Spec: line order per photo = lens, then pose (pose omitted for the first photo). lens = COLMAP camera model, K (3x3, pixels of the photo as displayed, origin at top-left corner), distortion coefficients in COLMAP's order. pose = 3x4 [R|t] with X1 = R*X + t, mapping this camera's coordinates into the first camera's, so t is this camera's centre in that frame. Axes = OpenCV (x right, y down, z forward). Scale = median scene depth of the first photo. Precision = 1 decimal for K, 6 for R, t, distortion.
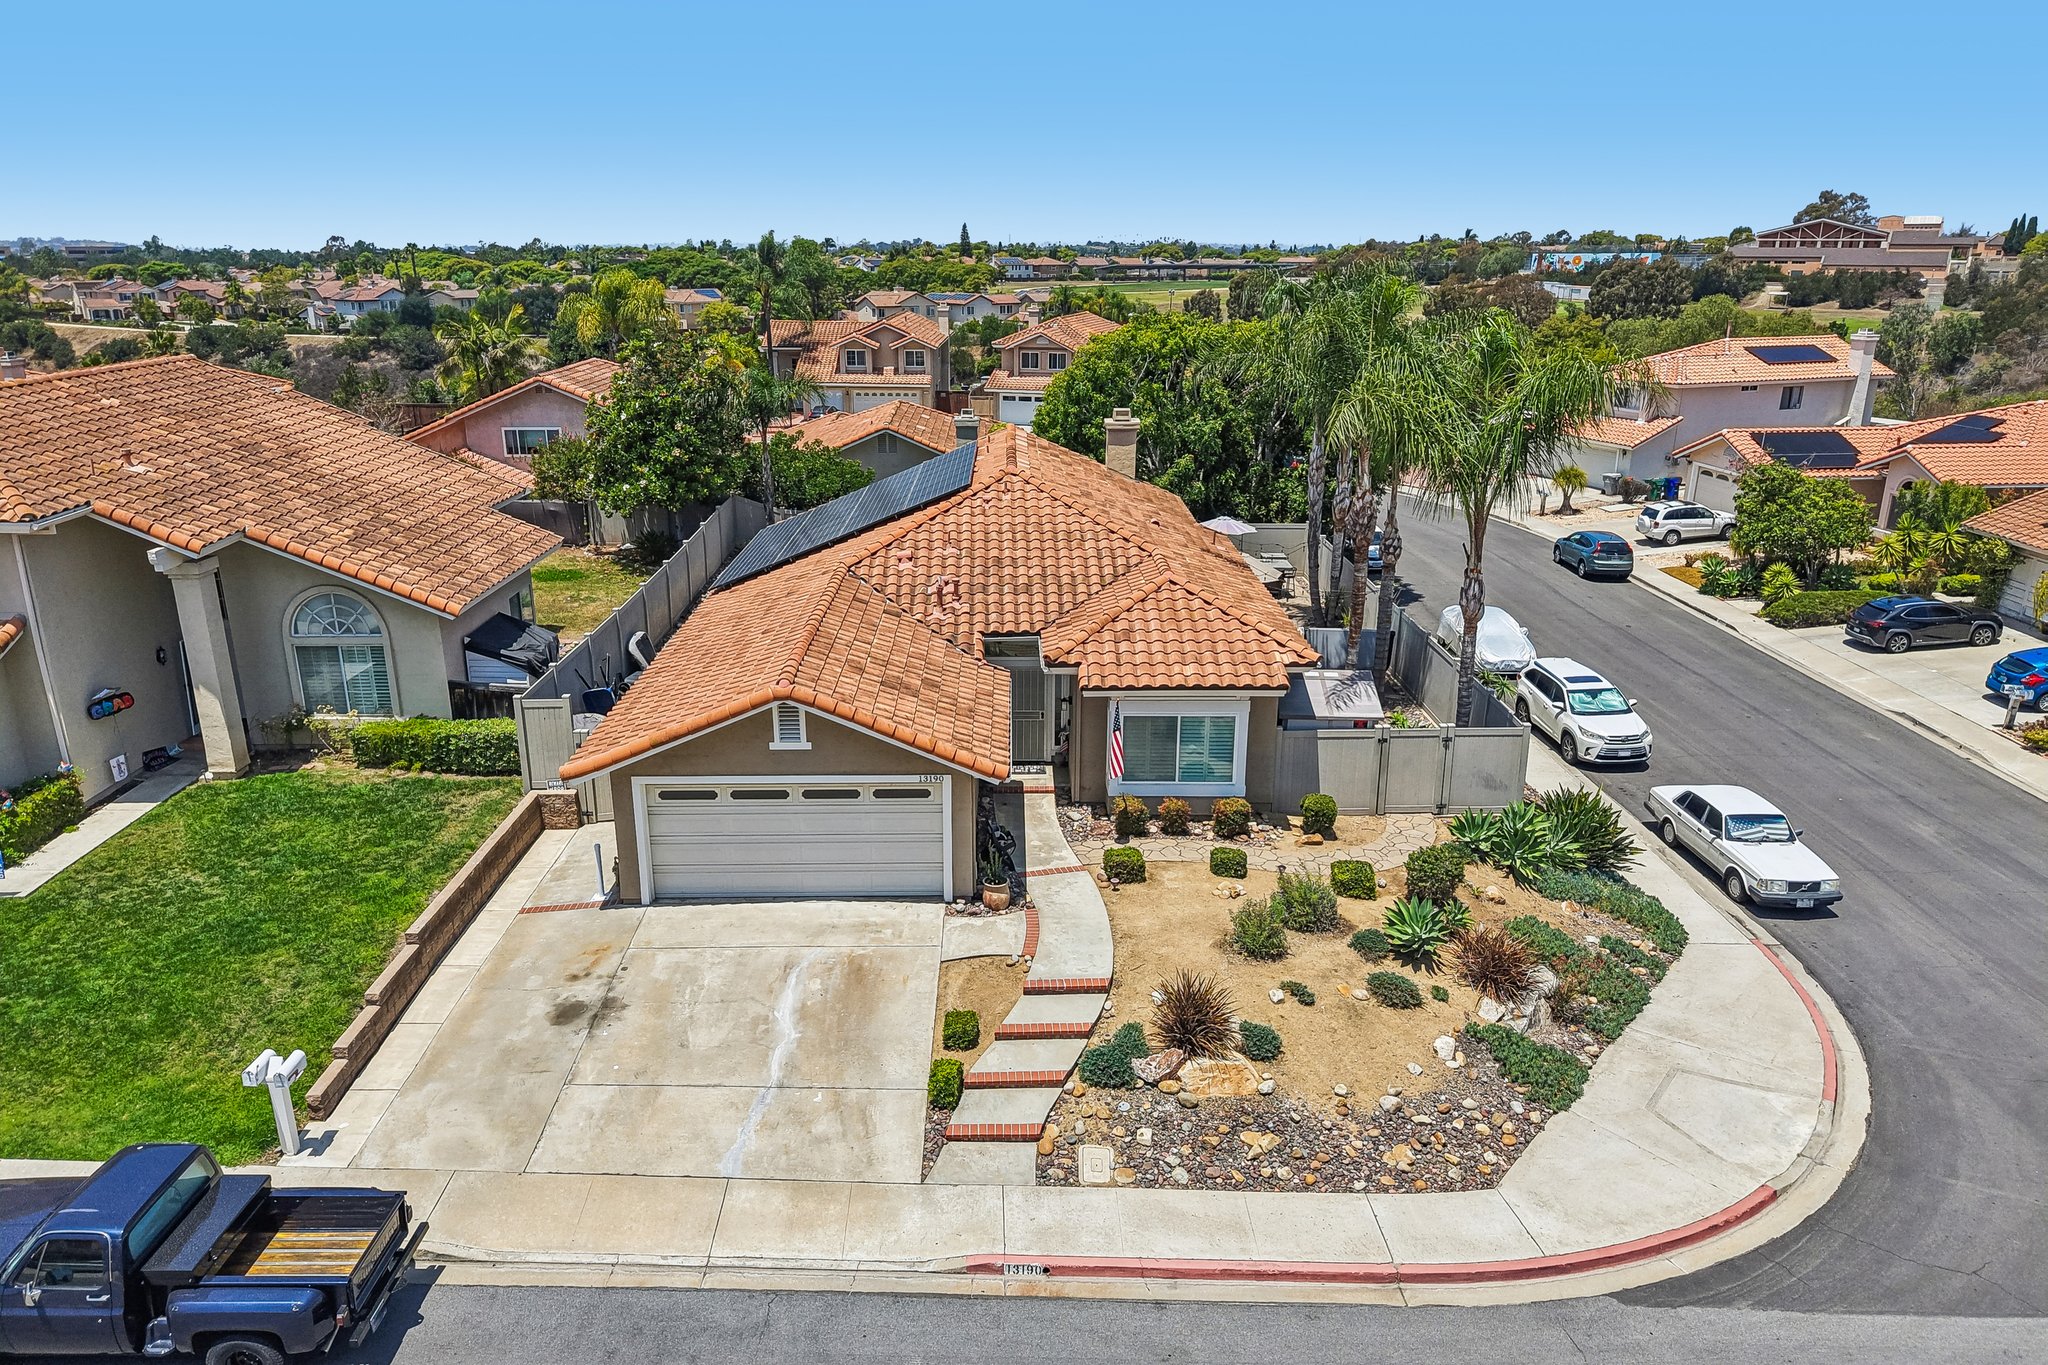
lens RADIAL K [[1365.0, 0, 1024.0], [0, 1365.0, 682.5], [0, 0, 1]] dist [0.008650, -0.001496]
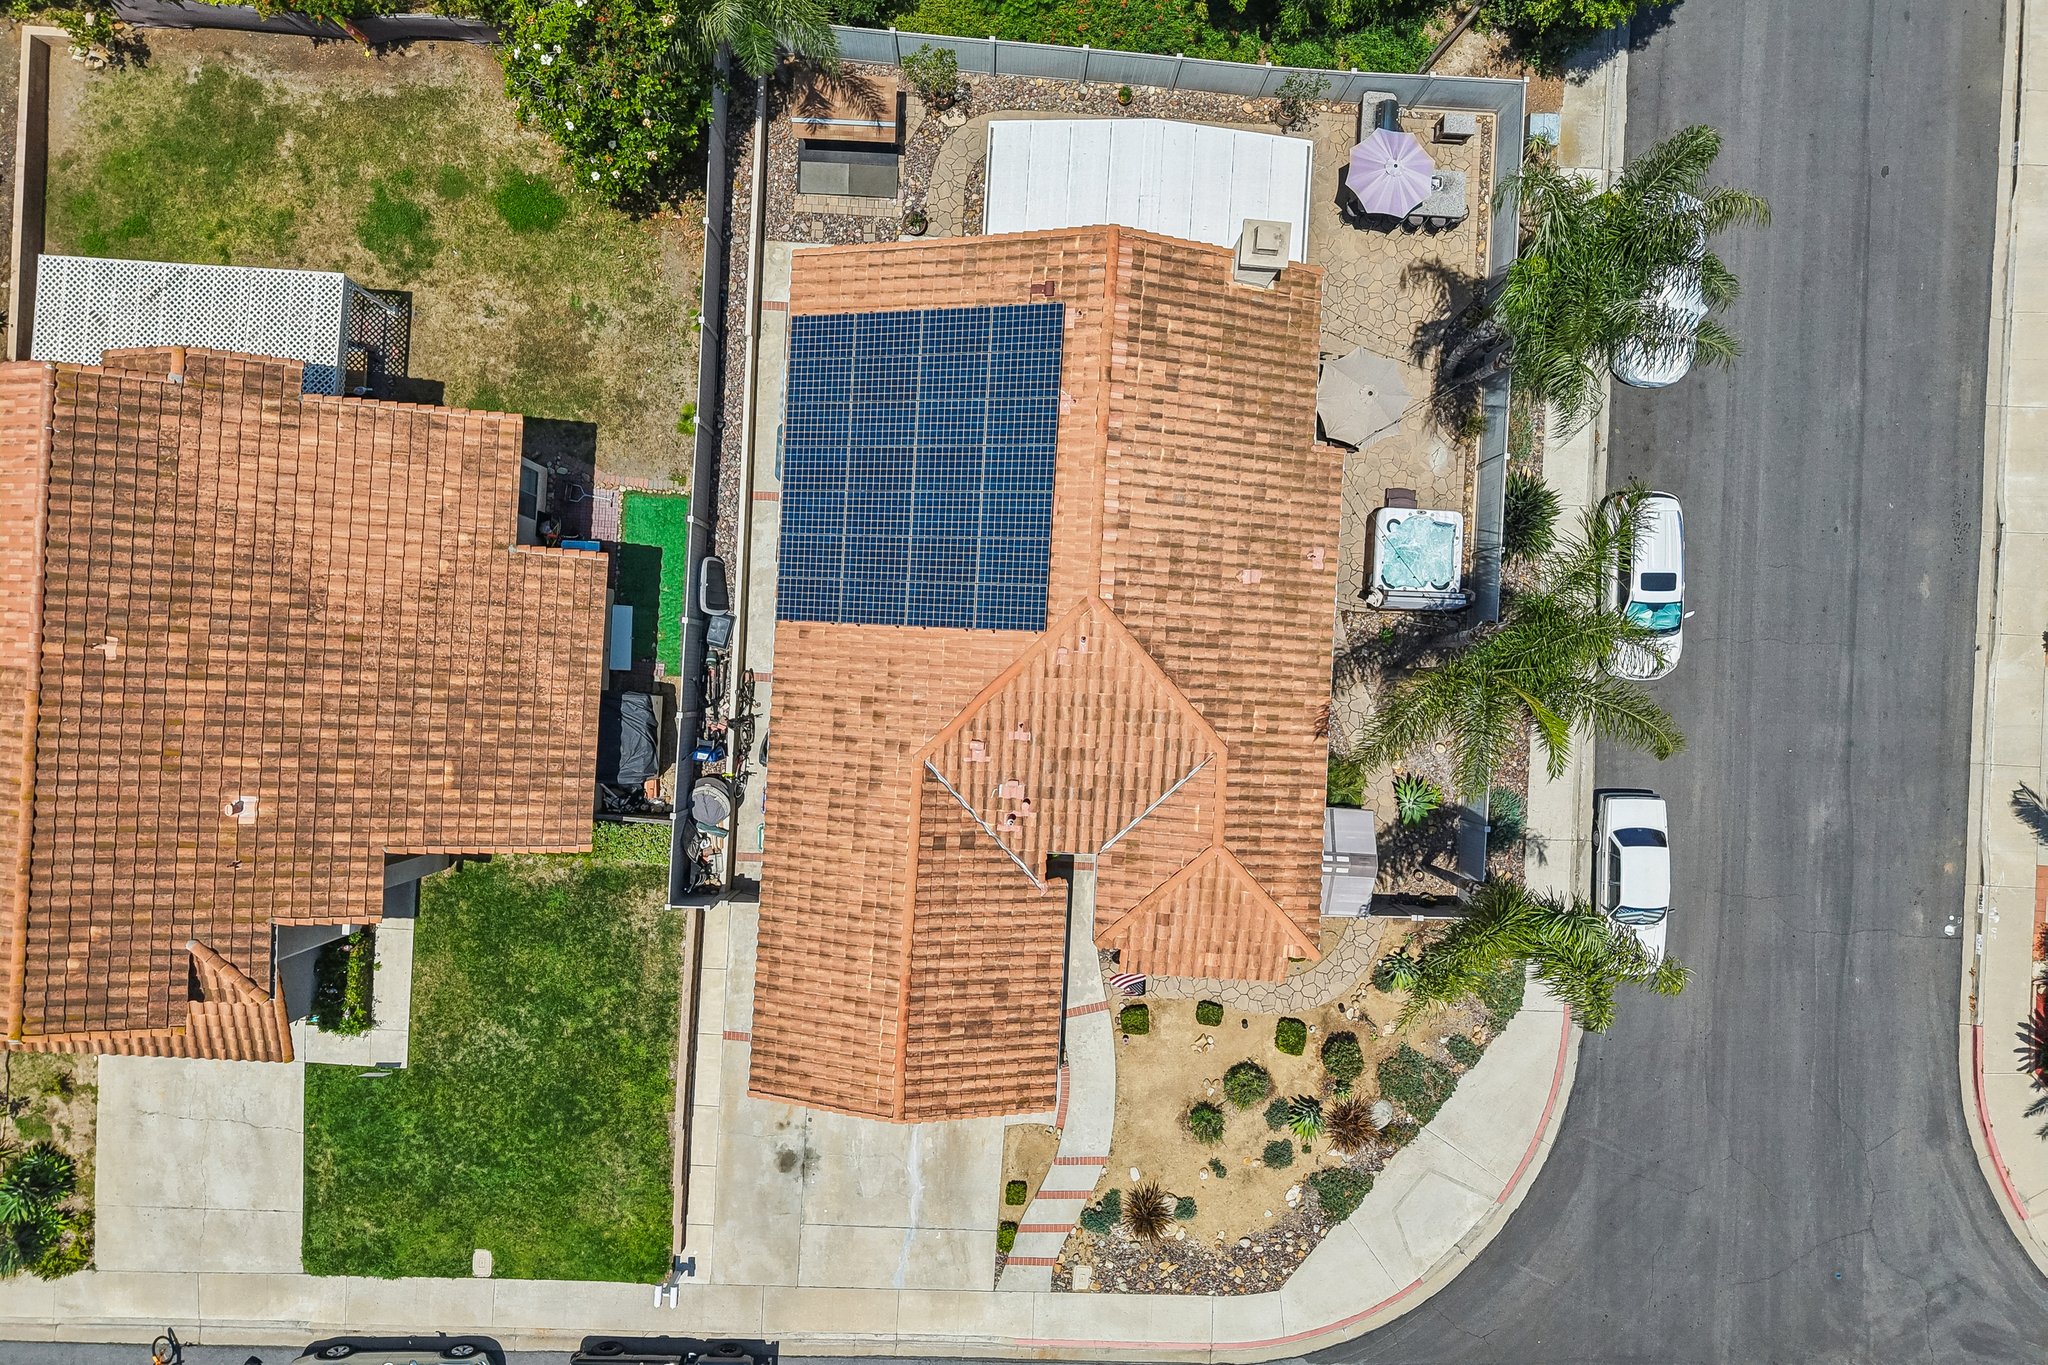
lens RADIAL K [[1369.4, 0, 1024.0], [0, 1369.4, 682.5], [0, 0, 1]] dist [0.005520, -0.008908]
pose [[0.997860, 0.062933, 0.017730, -0.099438], [-0.036510, 0.311379, 0.949584, -1.483717], [0.054240, -0.948200, 0.313010, 0.984759]]
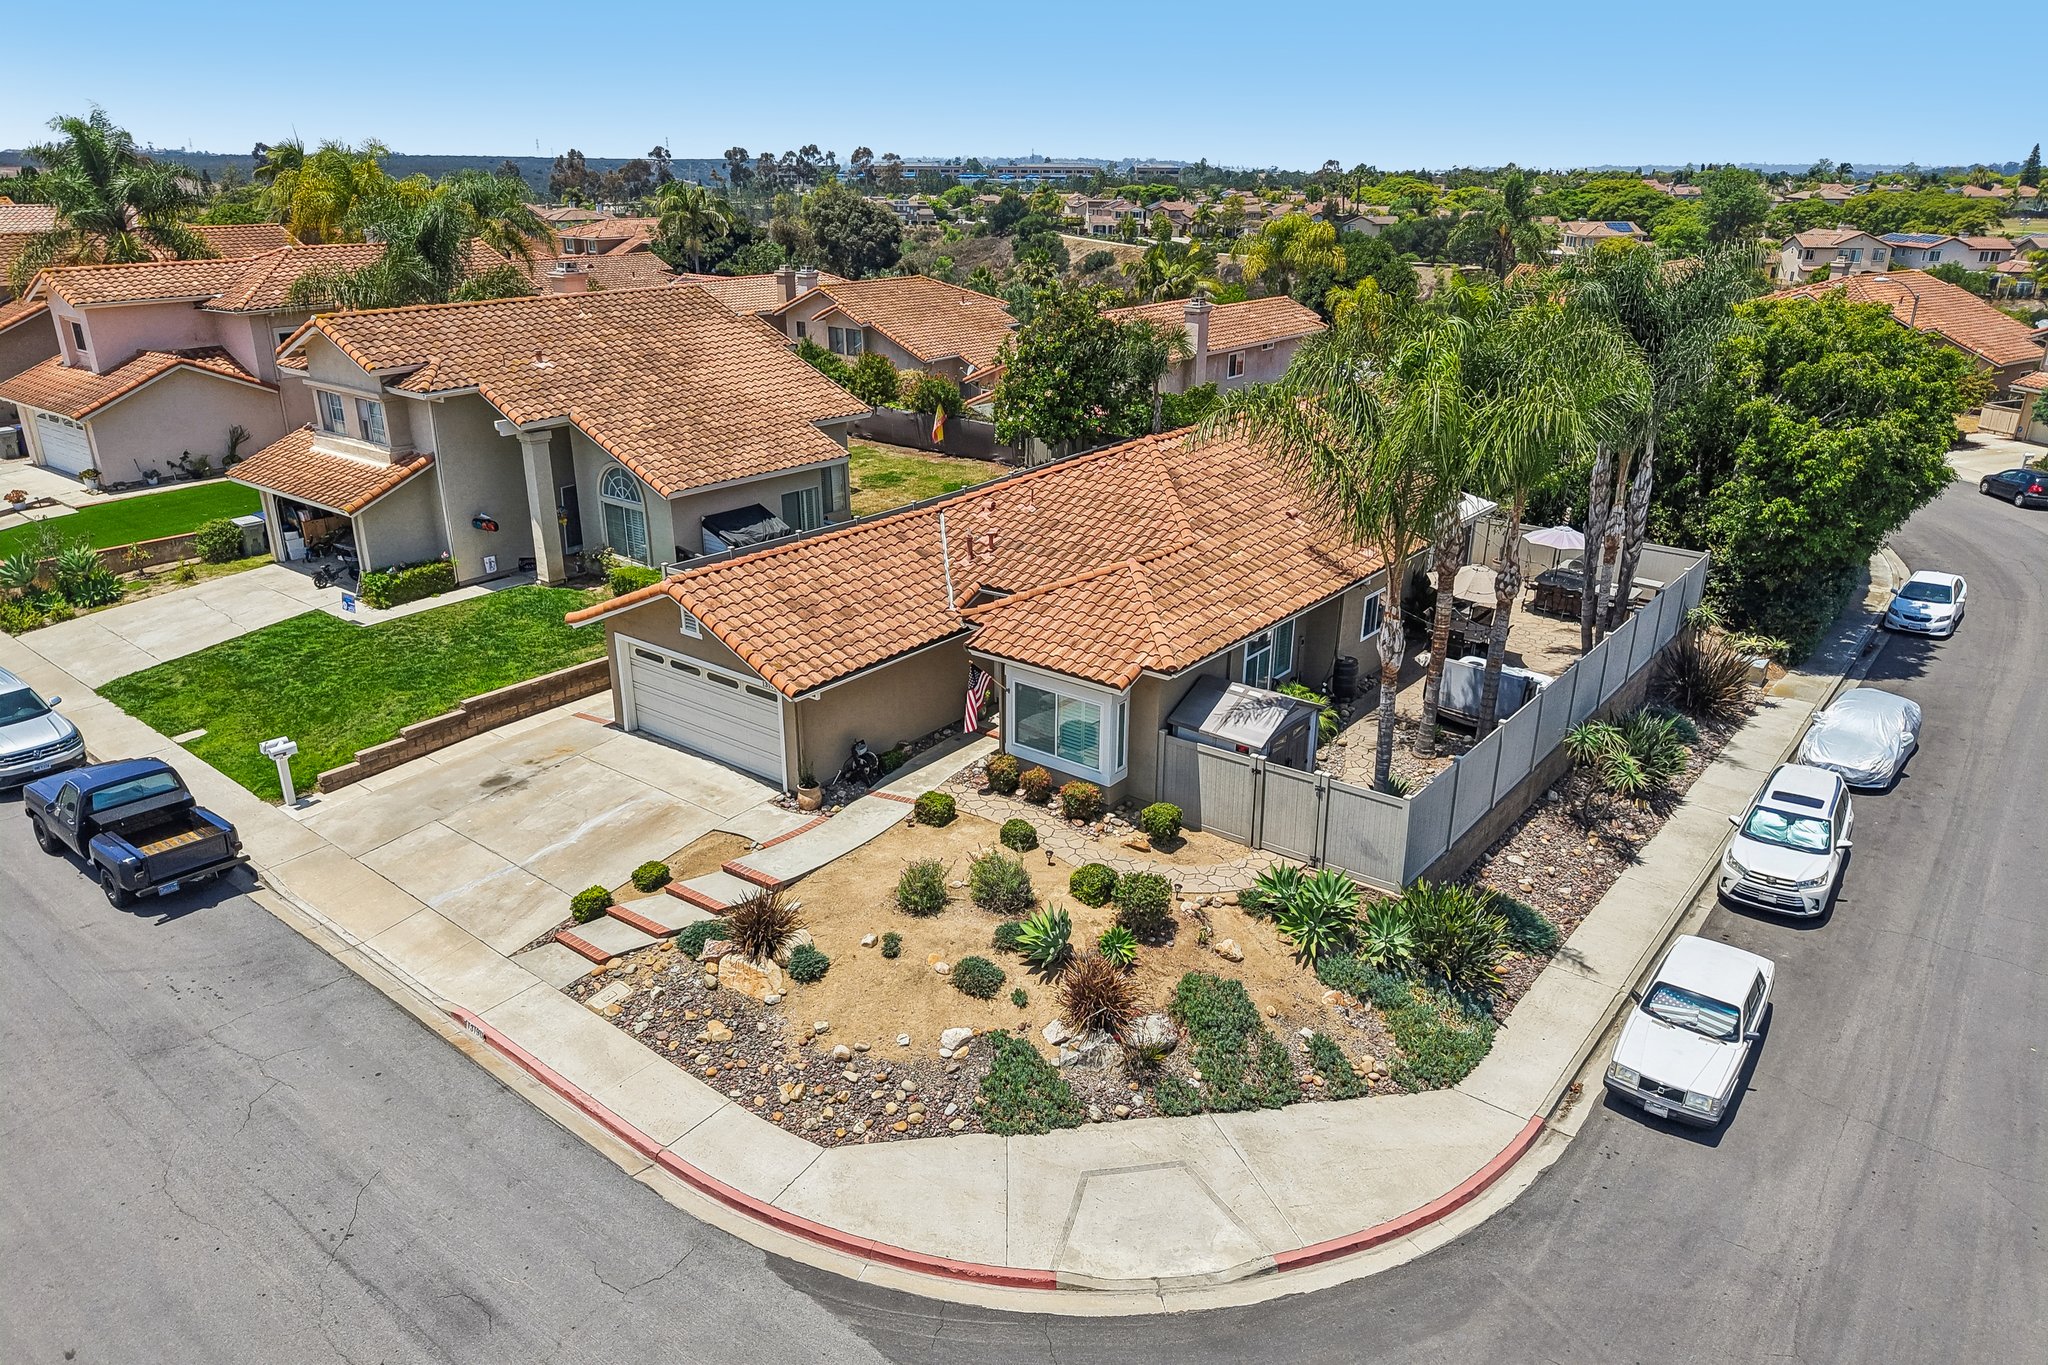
lens RADIAL K [[1369.4, 0, 1024.0], [0, 1369.4, 682.5], [0, 0, 1]] dist [0.005520, -0.008908]
pose [[0.779787, 0.225011, -0.584211, 0.834880], [-0.195082, 0.974049, 0.114769, -0.116518], [0.594874, 0.024474, 0.803446, 0.178736]]
